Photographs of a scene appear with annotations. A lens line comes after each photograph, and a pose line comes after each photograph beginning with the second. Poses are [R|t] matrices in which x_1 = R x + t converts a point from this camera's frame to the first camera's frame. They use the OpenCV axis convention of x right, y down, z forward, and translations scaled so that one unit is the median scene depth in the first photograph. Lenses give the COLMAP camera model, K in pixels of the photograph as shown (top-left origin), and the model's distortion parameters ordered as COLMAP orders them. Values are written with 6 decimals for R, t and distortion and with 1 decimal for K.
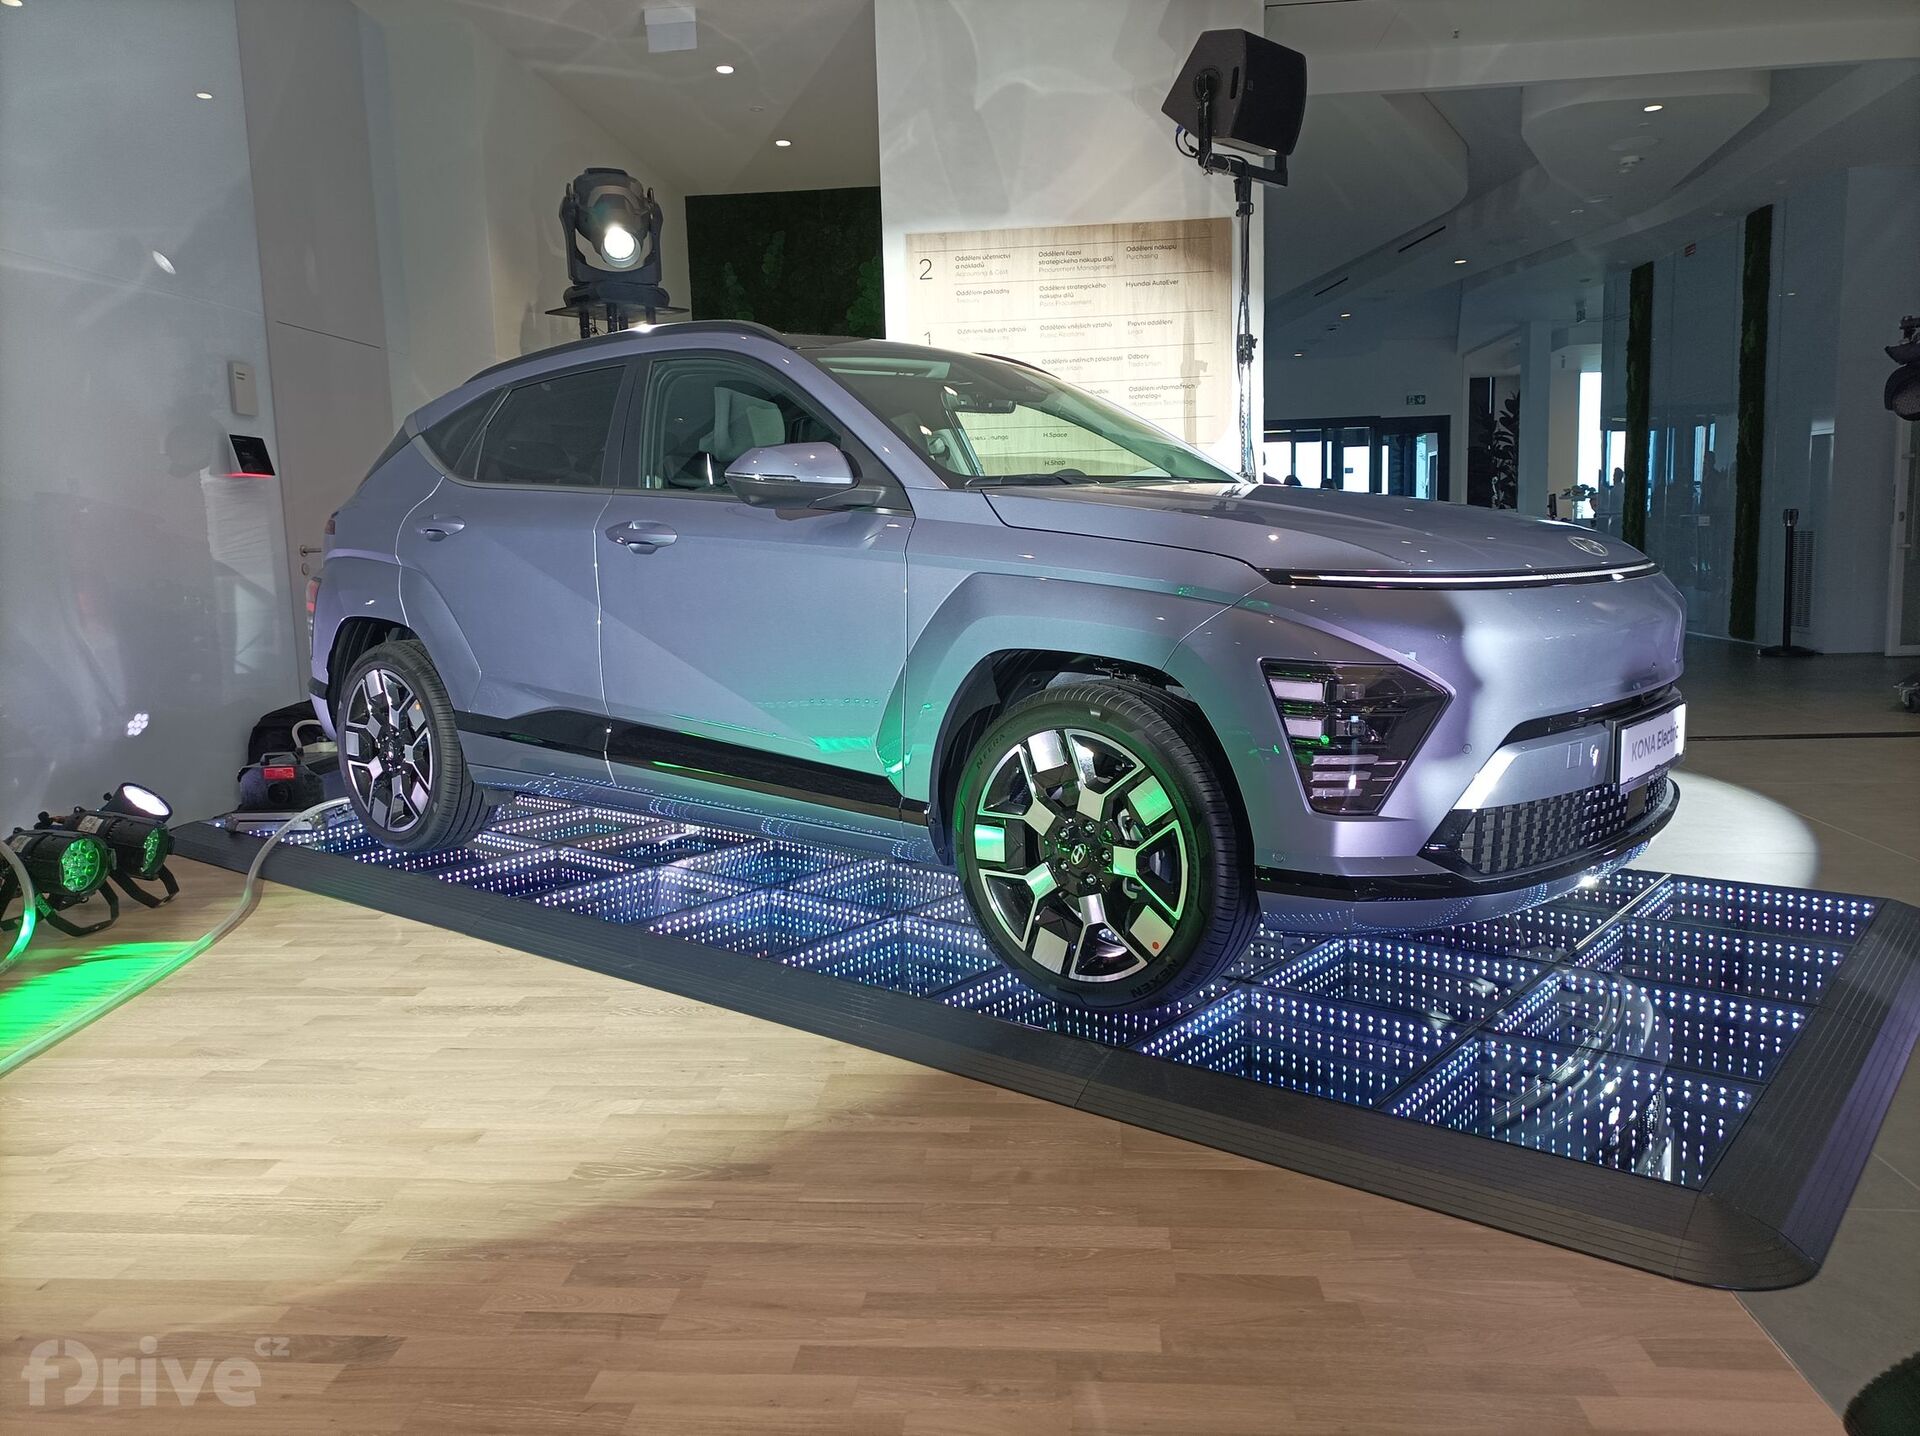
lens RADIAL K [[1403.0, 0, 960.0], [0, 1403.0, 718.0], [0, 0, 1]] dist [0.037559, -0.003785]
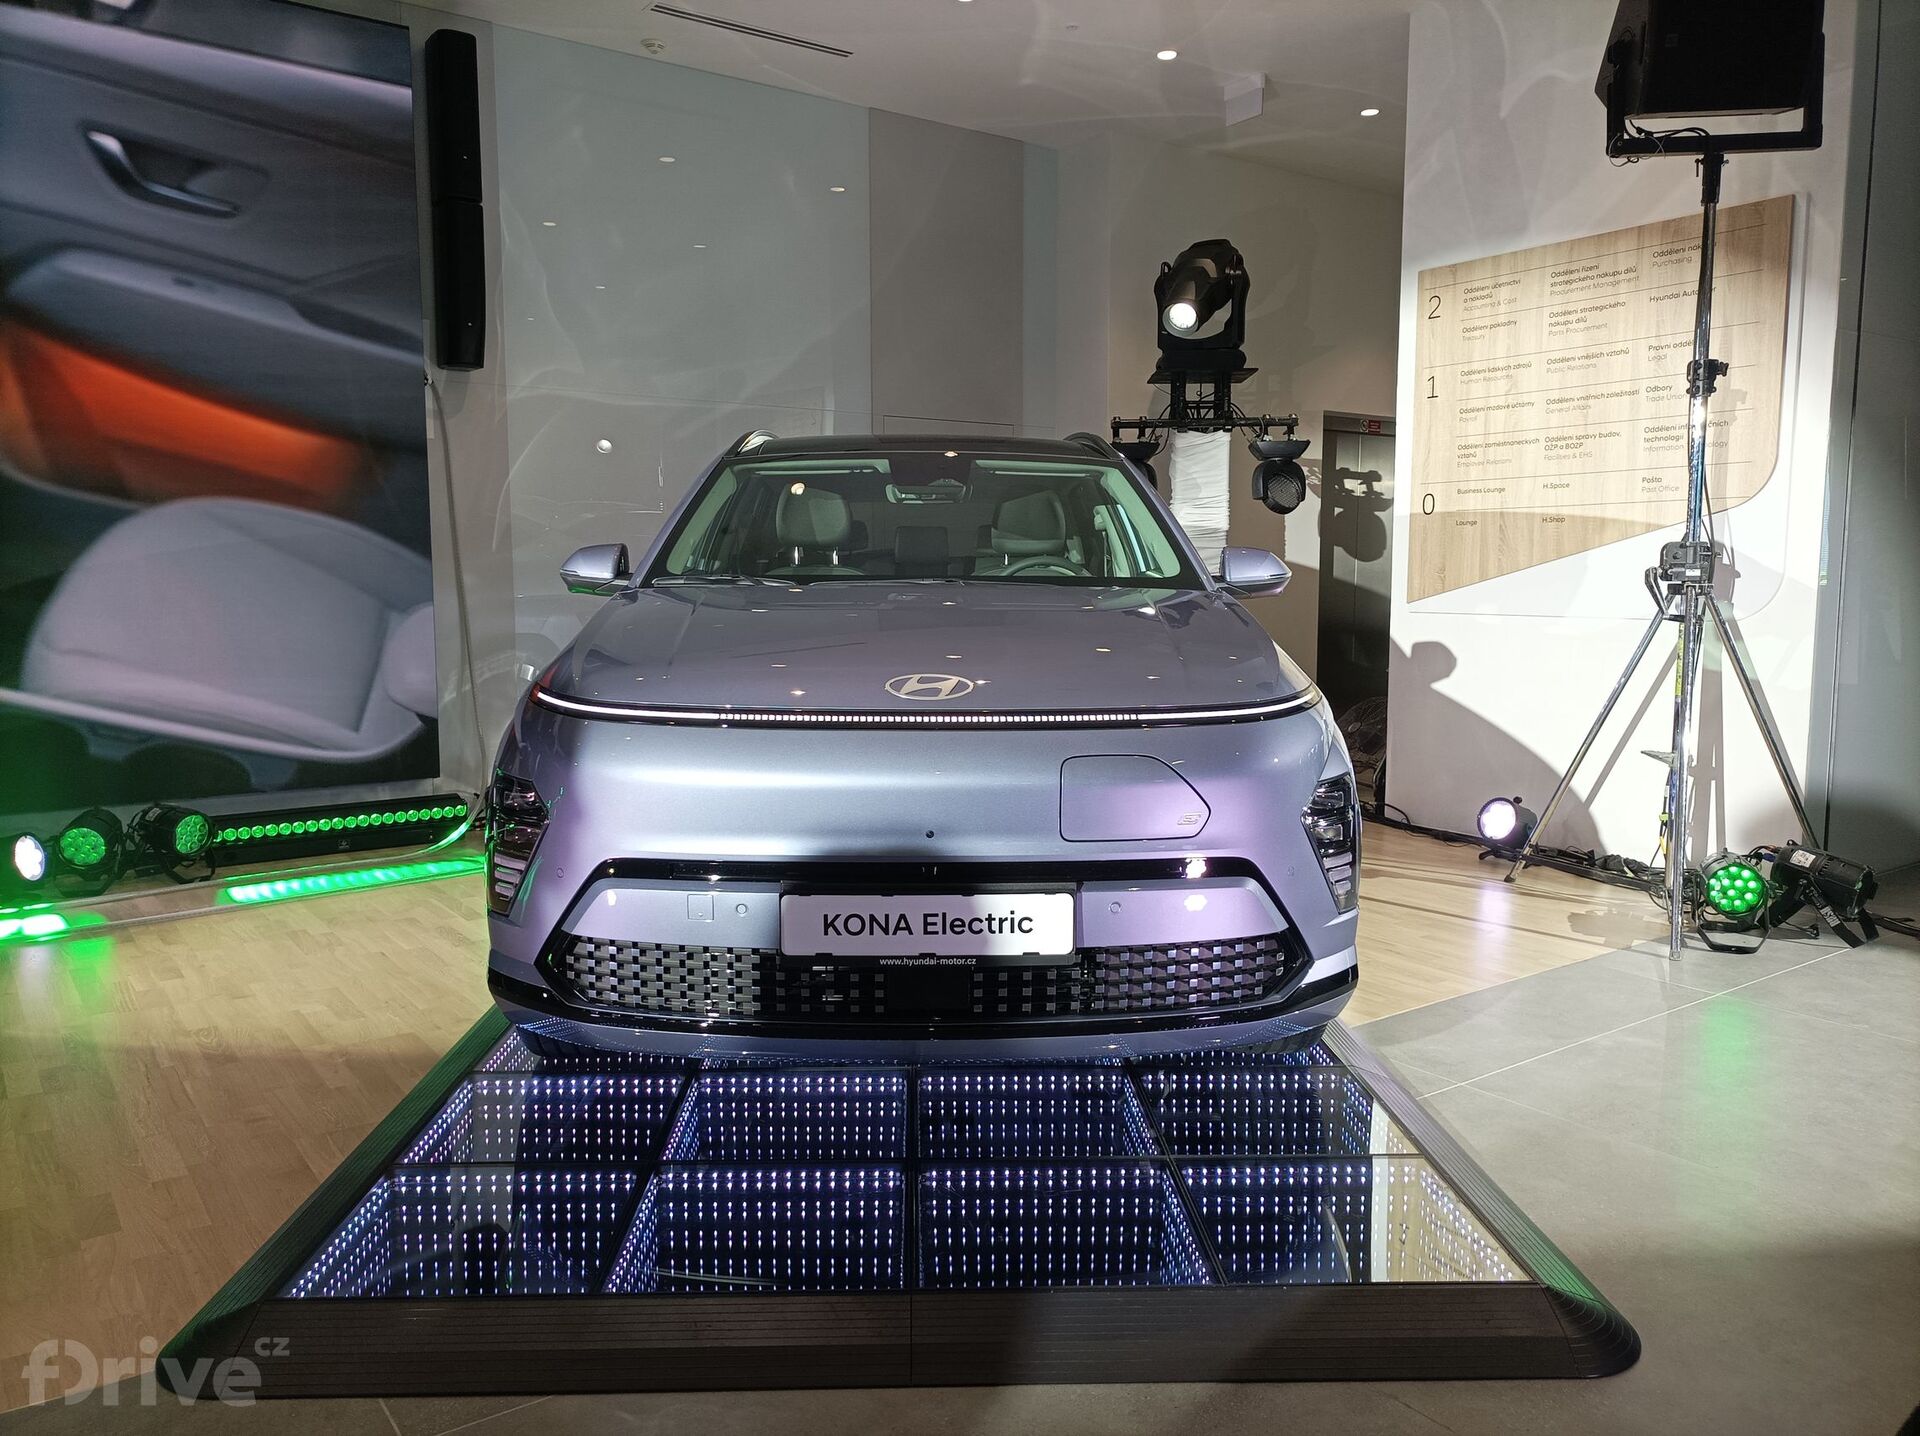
lens RADIAL K [[1403.0, 0, 960.0], [0, 1403.0, 718.0], [0, 0, 1]] dist [0.037559, -0.003785]
pose [[0.654643, 0.111047, -0.747738, 0.485904], [-0.115324, 0.992244, 0.046393, -0.065835], [0.747090, 0.055861, 0.662372, 0.192433]]
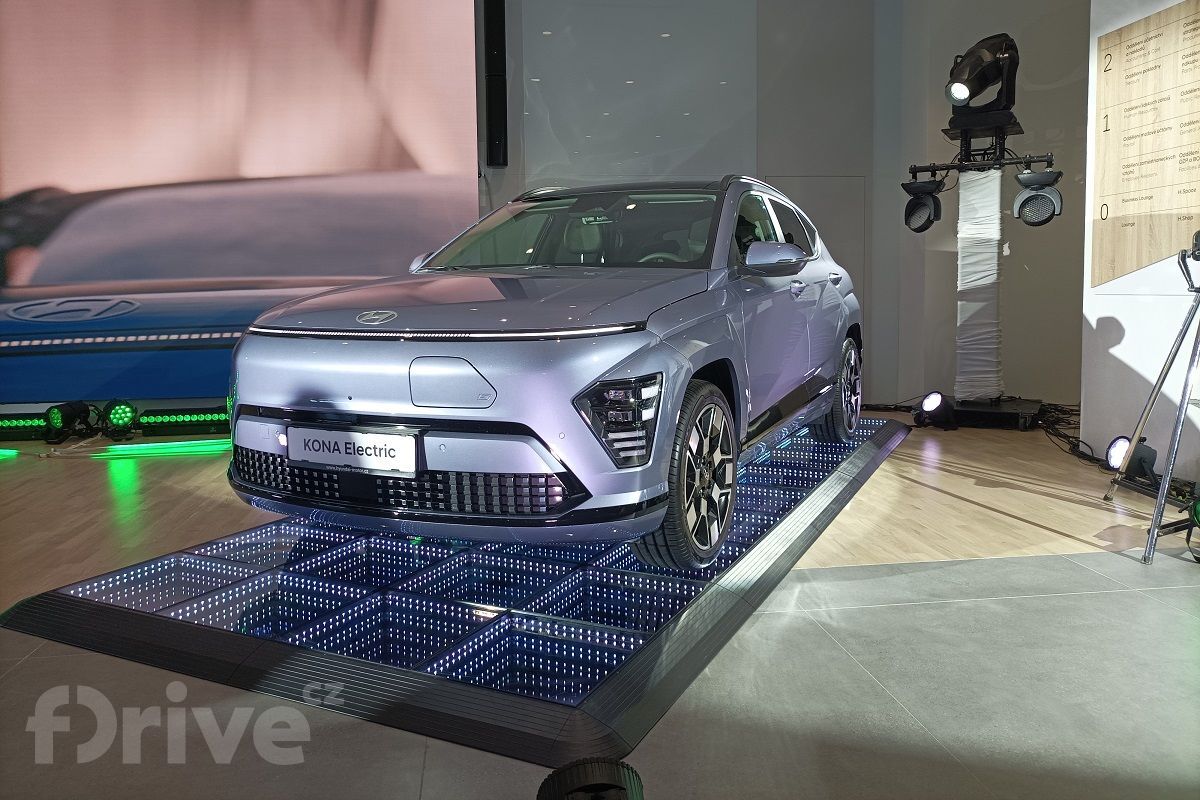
lens RADIAL K [[884.9, 0, 600.8], [0, 884.9, 349.5], [0, 0, 1]] dist [0.000718, 0.034268]
pose [[0.223544, 0.092792, -0.970267, 0.634833], [-0.116003, 0.990916, 0.068040, -0.082102], [0.967766, 0.097344, 0.232278, 0.442047]]
